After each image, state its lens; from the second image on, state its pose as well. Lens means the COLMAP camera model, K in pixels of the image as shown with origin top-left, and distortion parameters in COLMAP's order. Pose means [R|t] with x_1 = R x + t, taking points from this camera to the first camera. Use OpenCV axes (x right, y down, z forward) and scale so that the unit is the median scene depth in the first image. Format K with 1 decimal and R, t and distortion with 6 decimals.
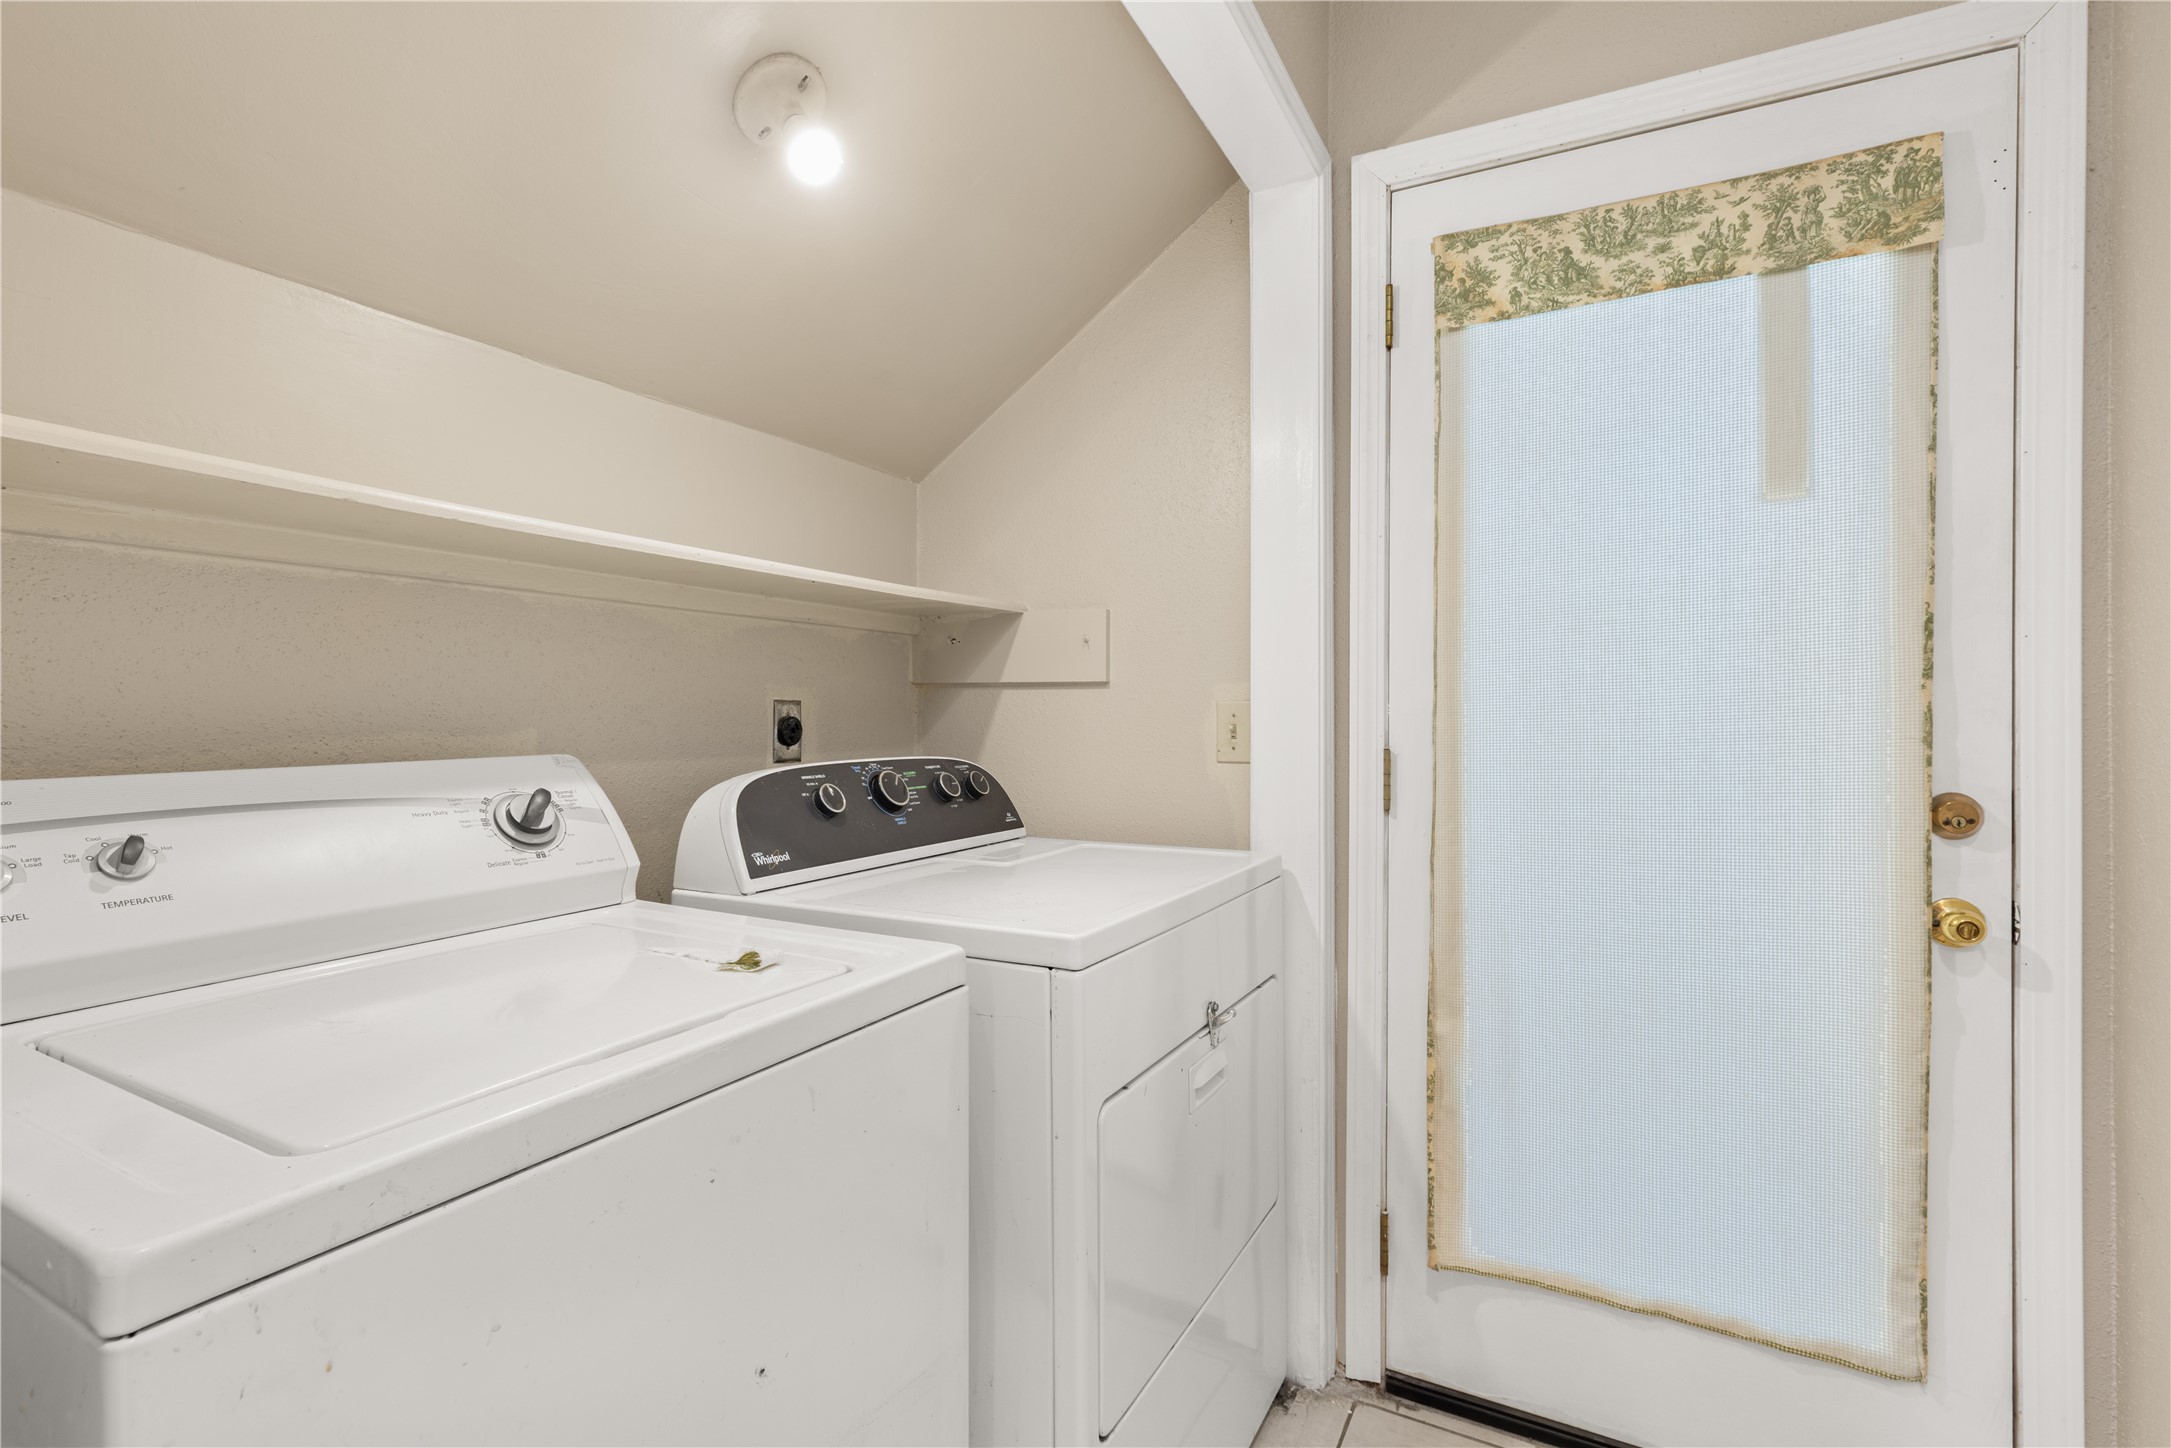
lens RADIAL K [[1000.4, 0, 1075.3], [0, 1000.4, 720.6], [0, 0, 1]] dist [-0.000325, 0.000170]
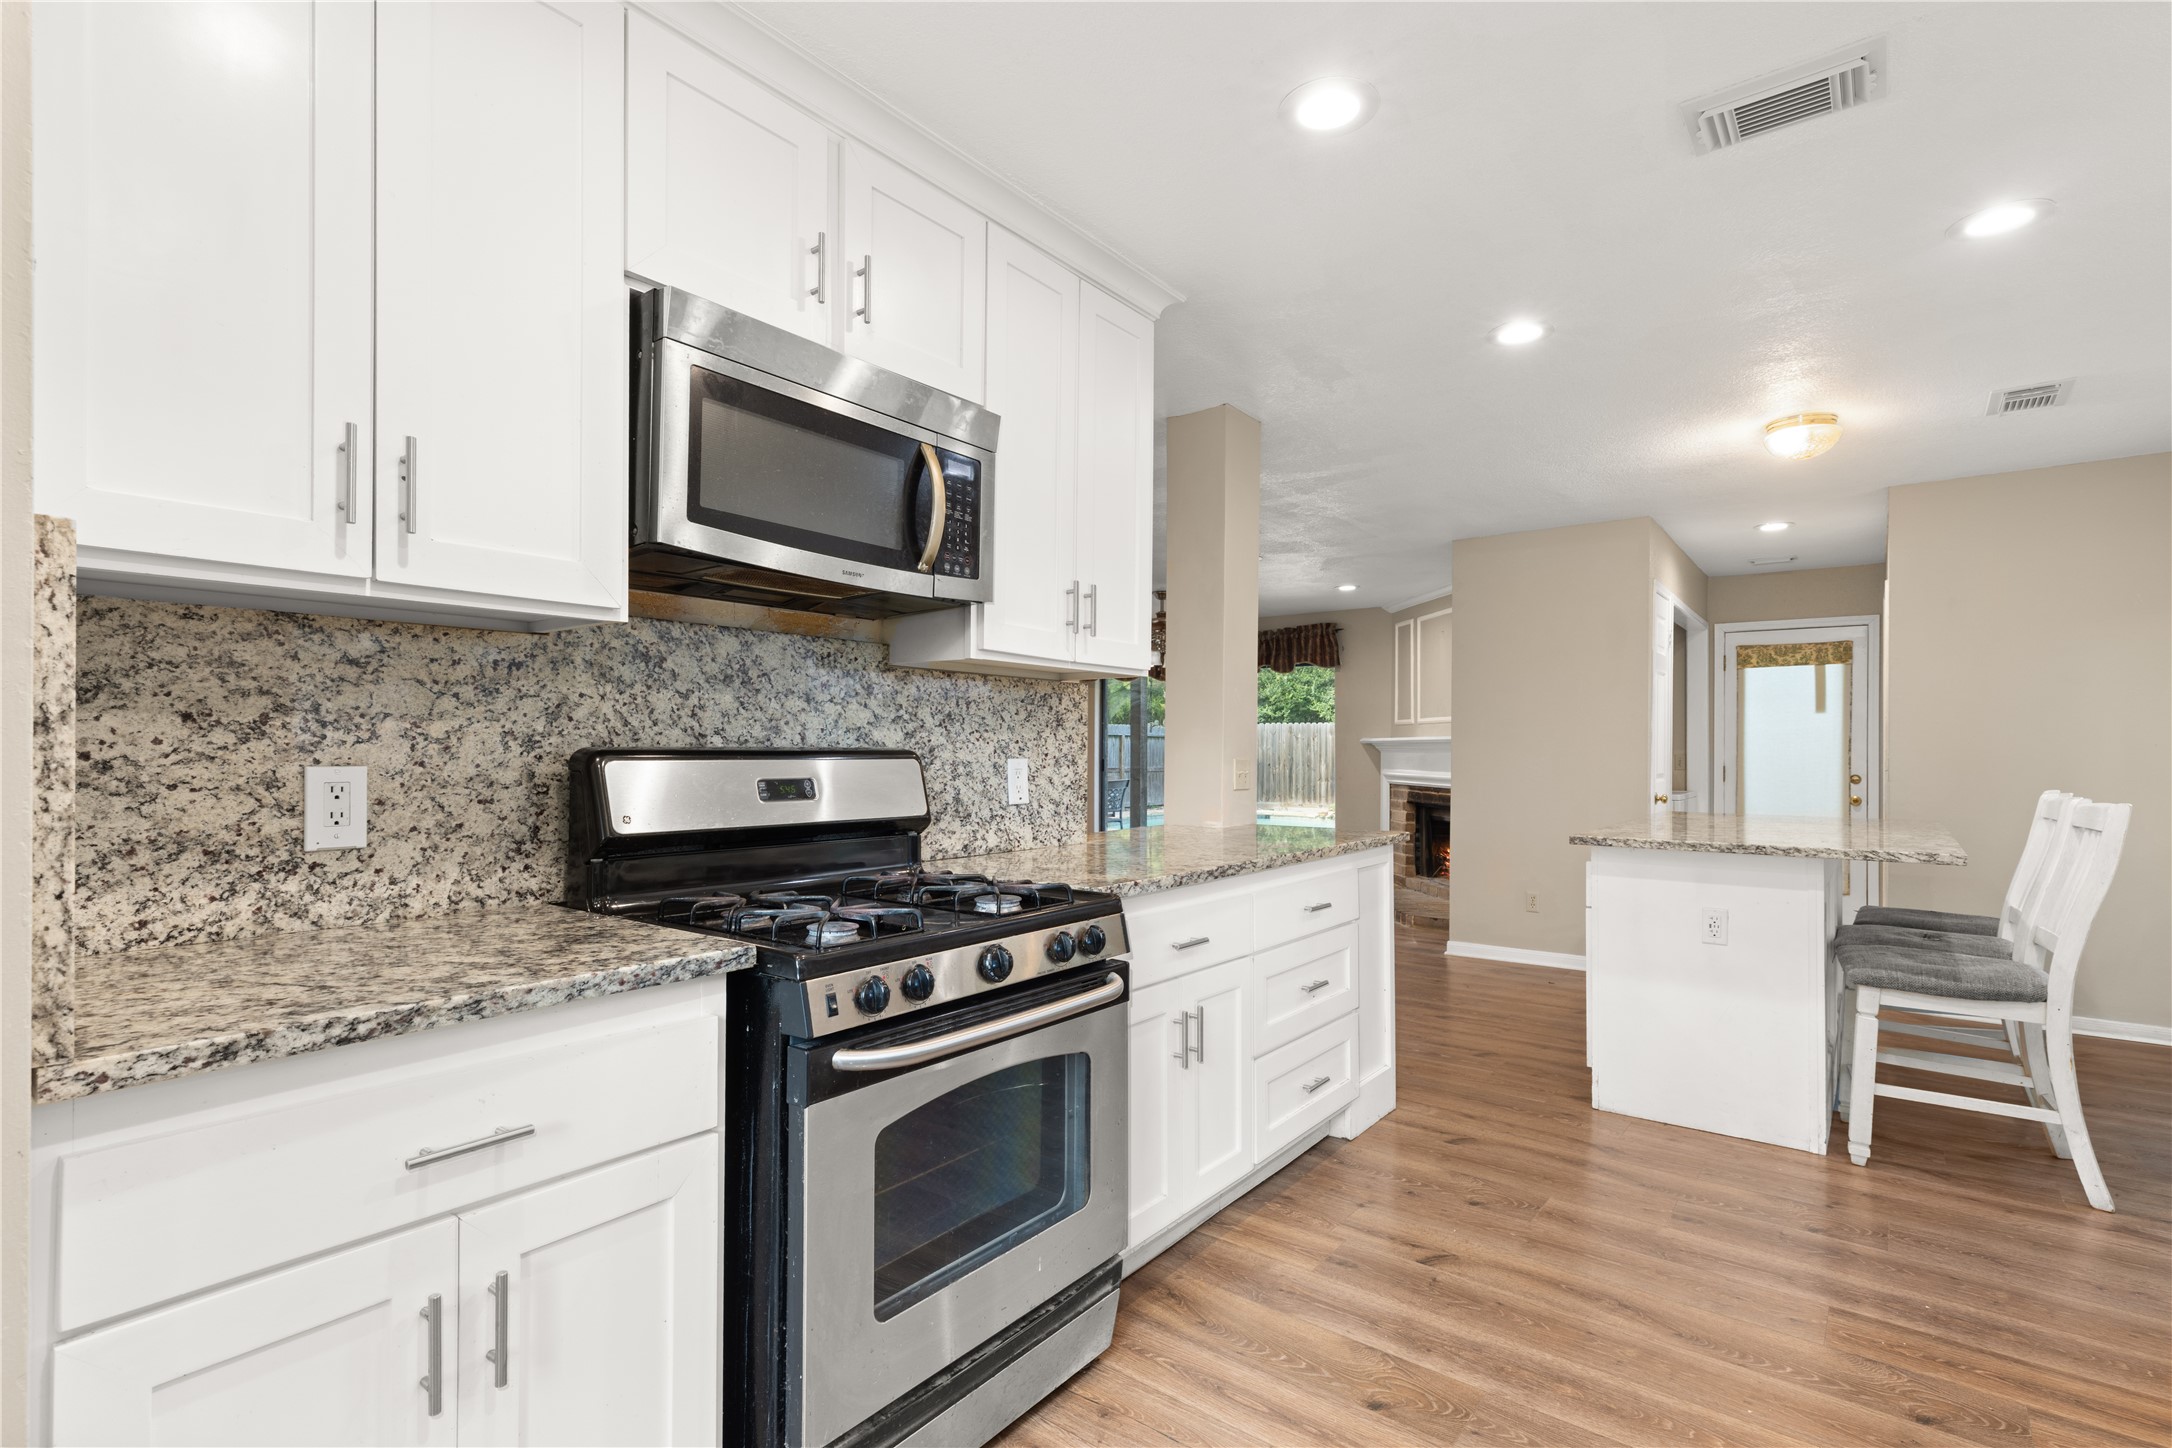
lens RADIAL K [[1000.9, 0, 1098.5], [0, 1000.9, 735.1], [0, 0, 1]] dist [-0.000325, 0.000170]
pose [[0.986792, -0.002292, -0.161975, -1.884254], [-0.000116, 0.999890, -0.014851, -0.048070], [0.161991, 0.014673, 0.986683, -4.200147]]
